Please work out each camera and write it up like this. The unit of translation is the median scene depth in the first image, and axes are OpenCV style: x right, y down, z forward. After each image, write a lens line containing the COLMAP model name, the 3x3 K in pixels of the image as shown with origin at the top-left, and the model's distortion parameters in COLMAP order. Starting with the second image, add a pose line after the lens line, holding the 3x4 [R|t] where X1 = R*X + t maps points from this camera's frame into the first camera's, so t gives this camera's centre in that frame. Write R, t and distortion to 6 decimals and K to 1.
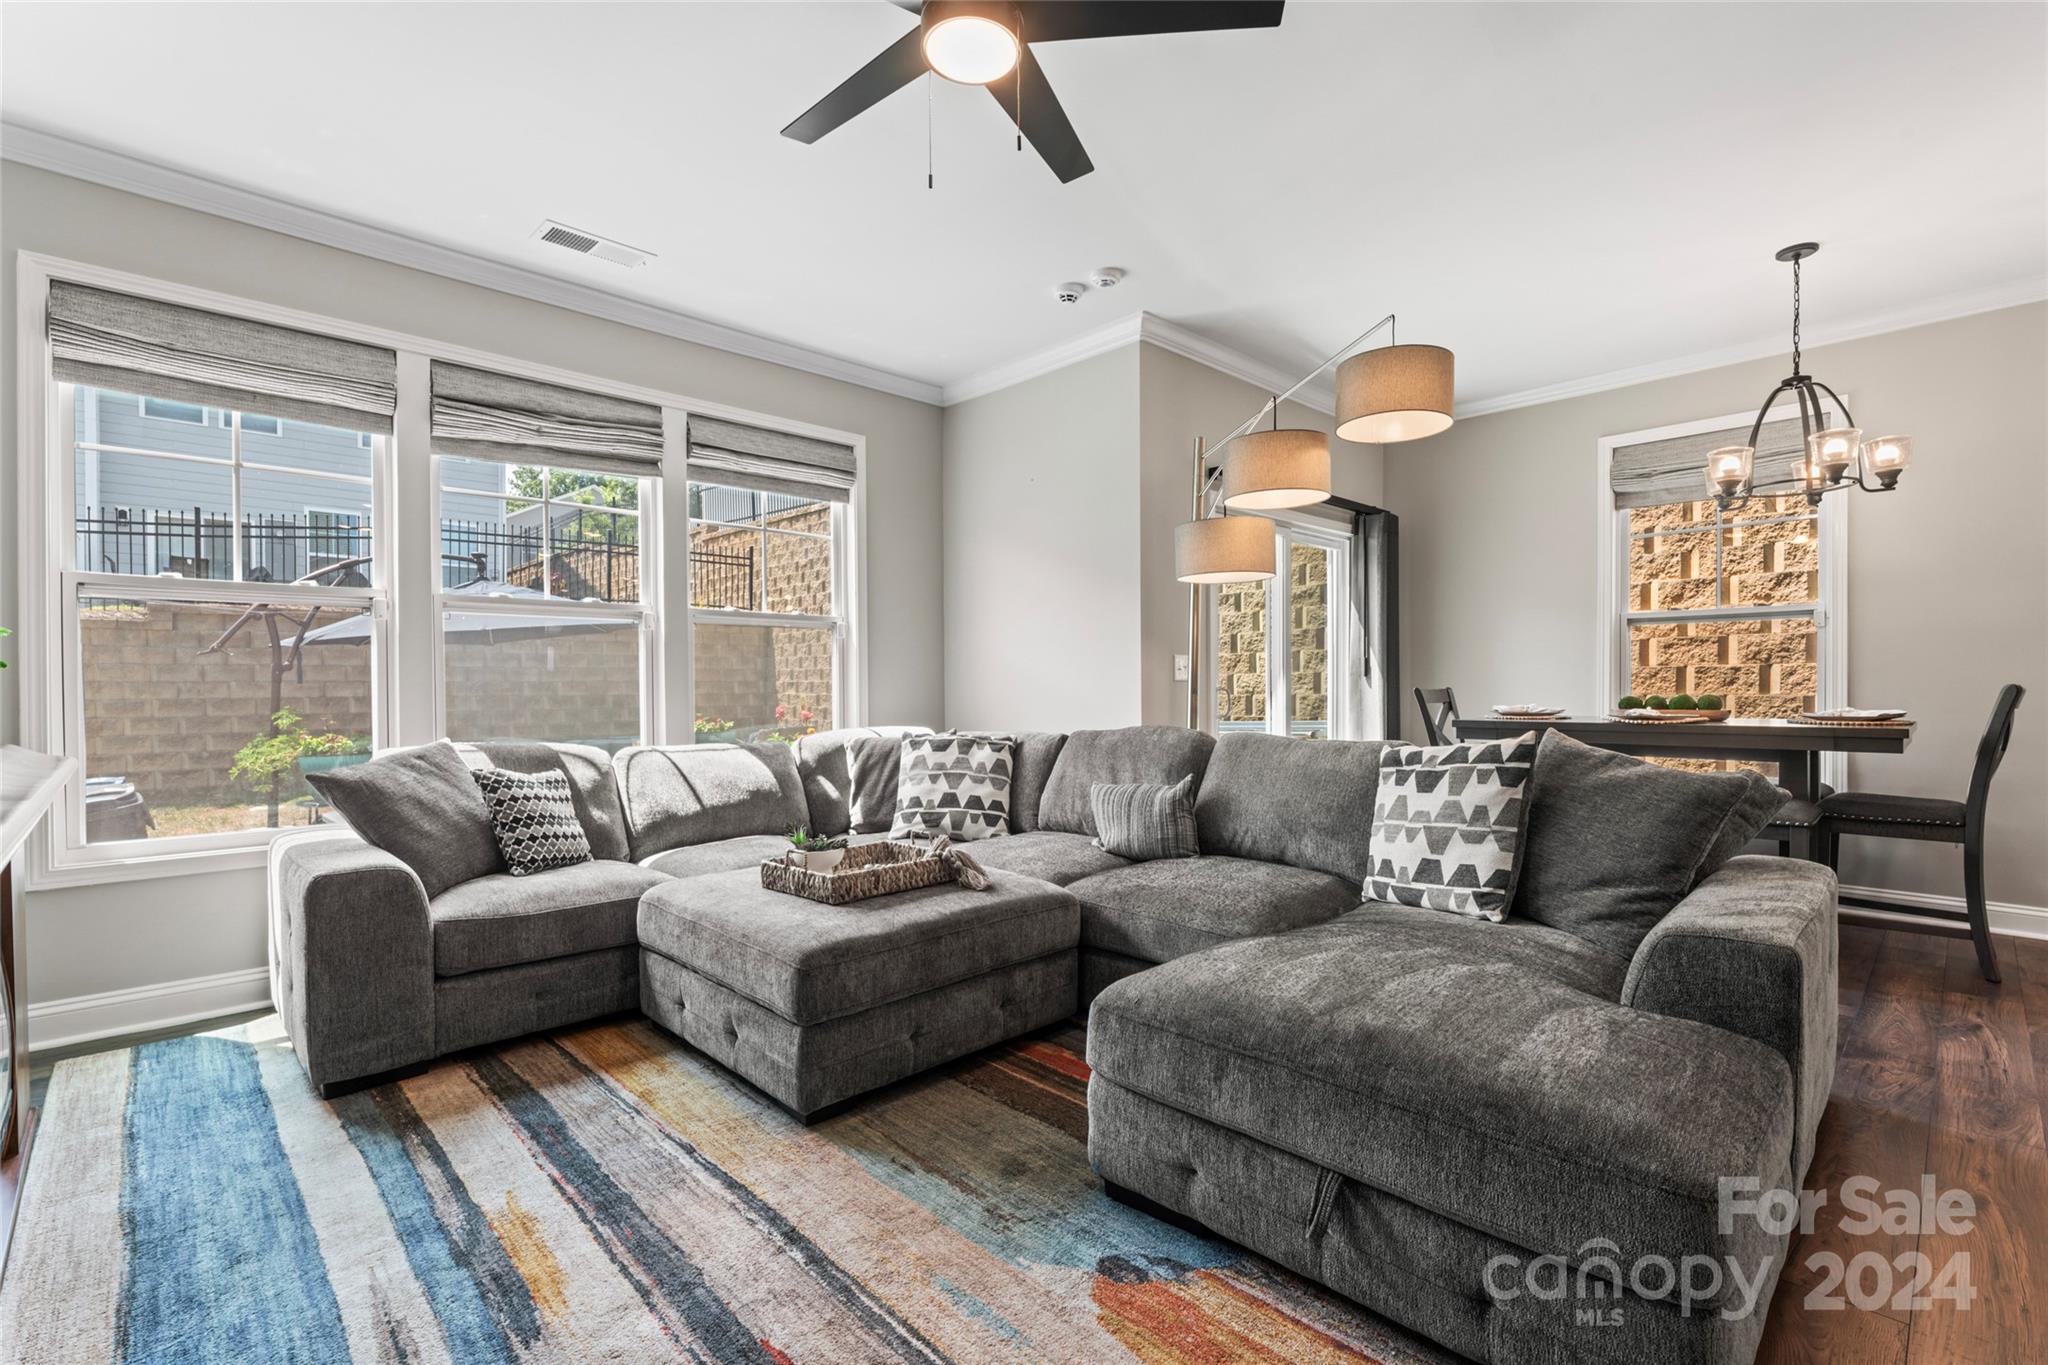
lens RADIAL K [[923.9, 0, 1030.5], [0, 923.9, 698.3], [0, 0, 1]] dist [-0.002650, -0.000638]
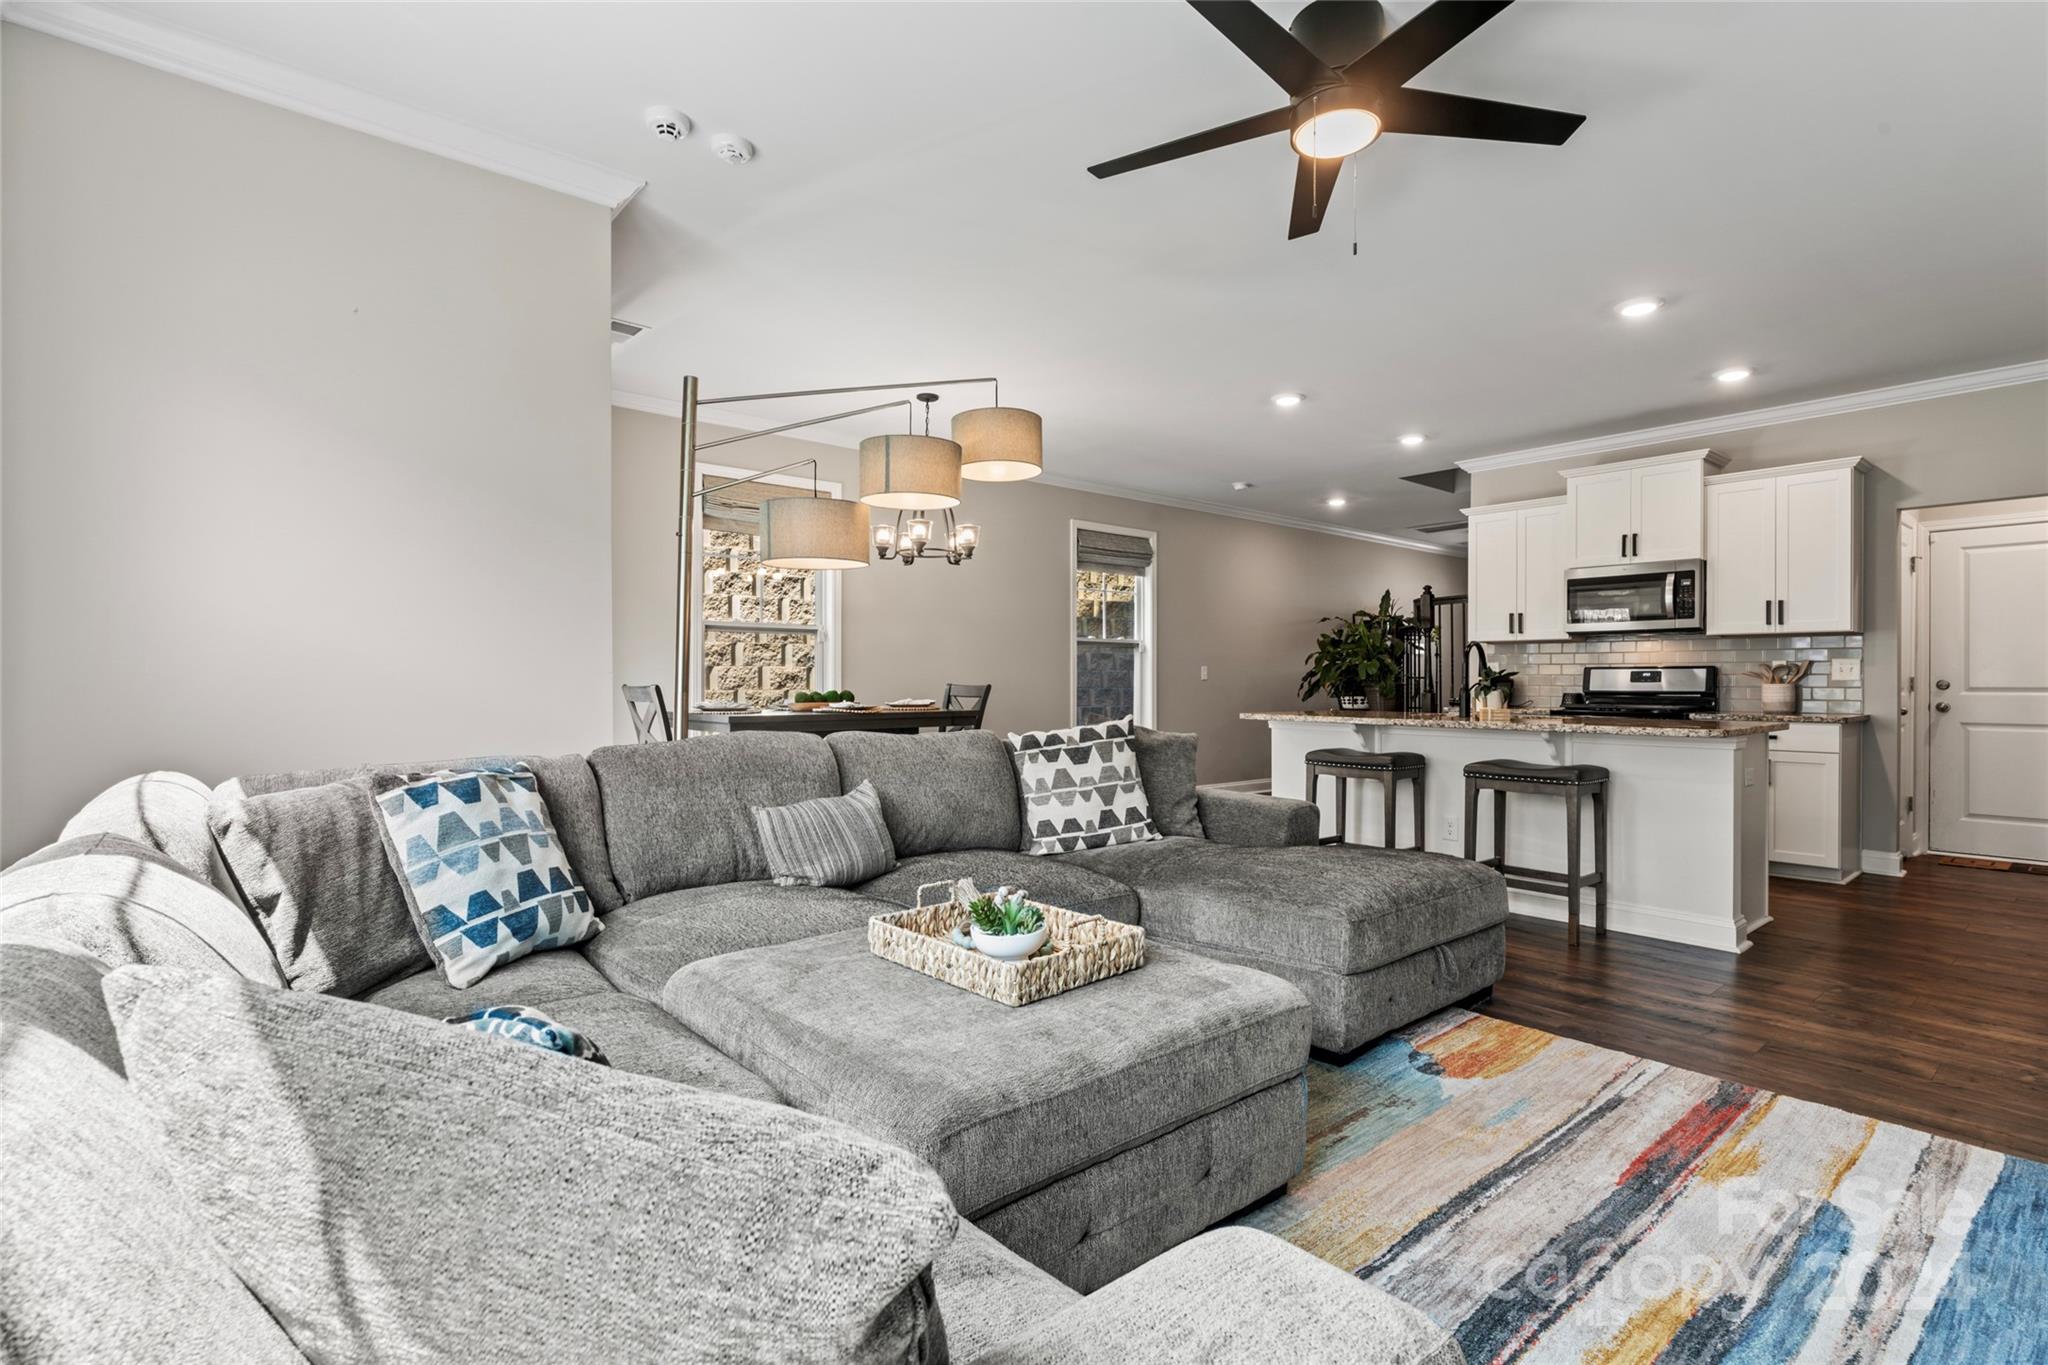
lens RADIAL K [[950.6, 0, 1021.7], [0, 950.6, 687.0], [0, 0, 1]] dist [-0.000913, -0.001168]
pose [[0.073635, -0.001222, 0.997284, -0.725612], [0.008700, 0.999962, 0.000583, -0.008900], [-0.997247, 0.008634, 0.073643, 0.742874]]
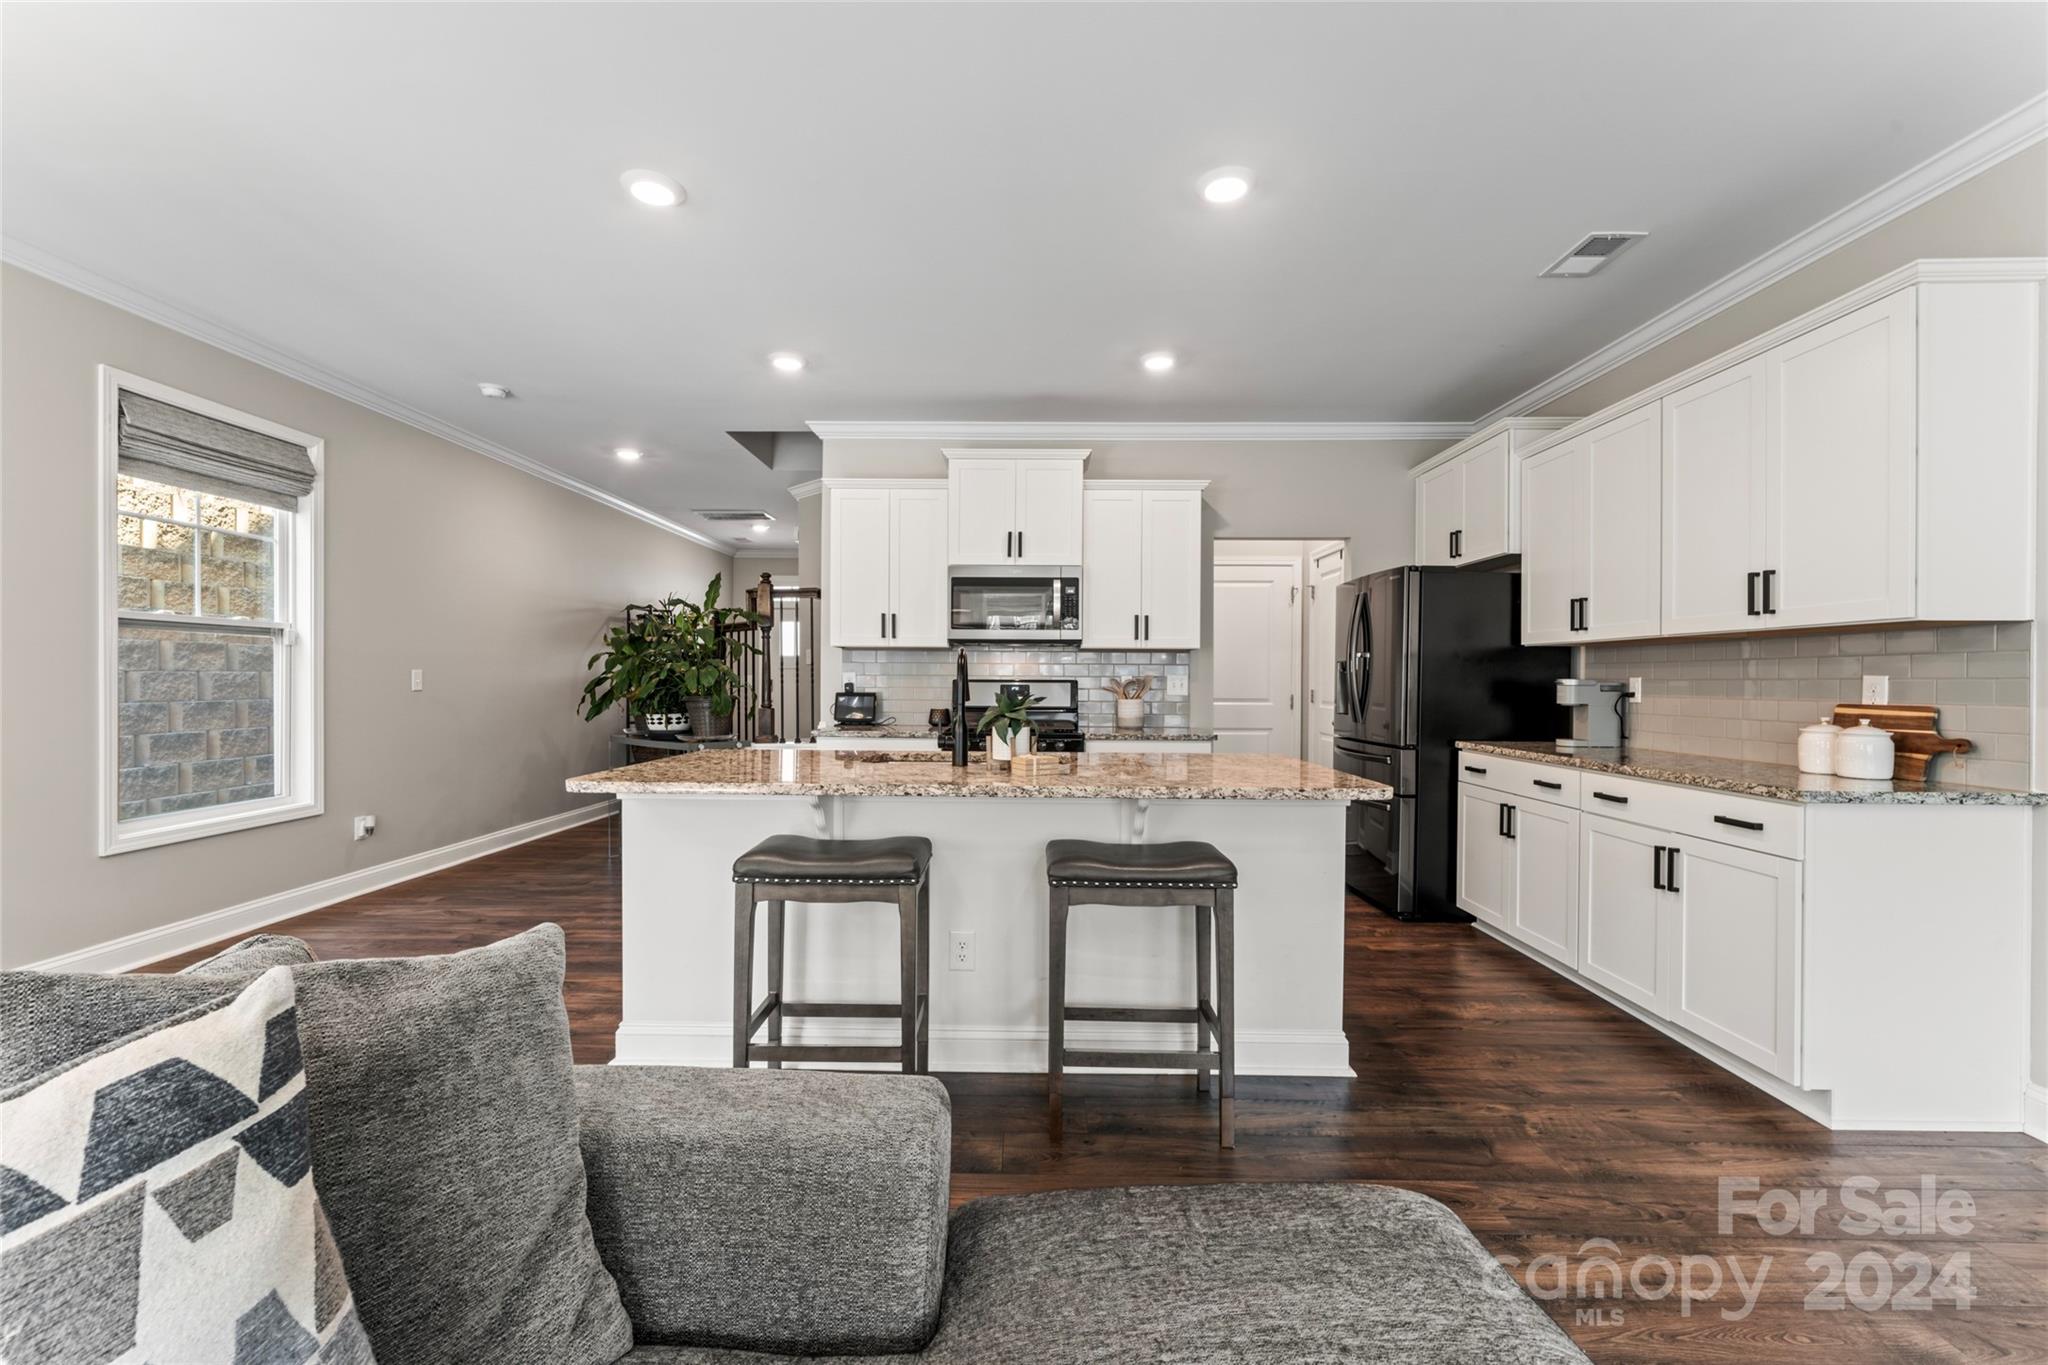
lens RADIAL K [[828.1, 0, 1017.8], [0, 828.1, 684.6], [0, 0, 1]] dist [-0.005002, 0.000398]
pose [[-0.704180, -0.005527, 0.709999, 0.113408], [0.004434, 0.999916, 0.012183, -0.044669], [-0.710007, 0.011727, -0.704097, 0.710622]]
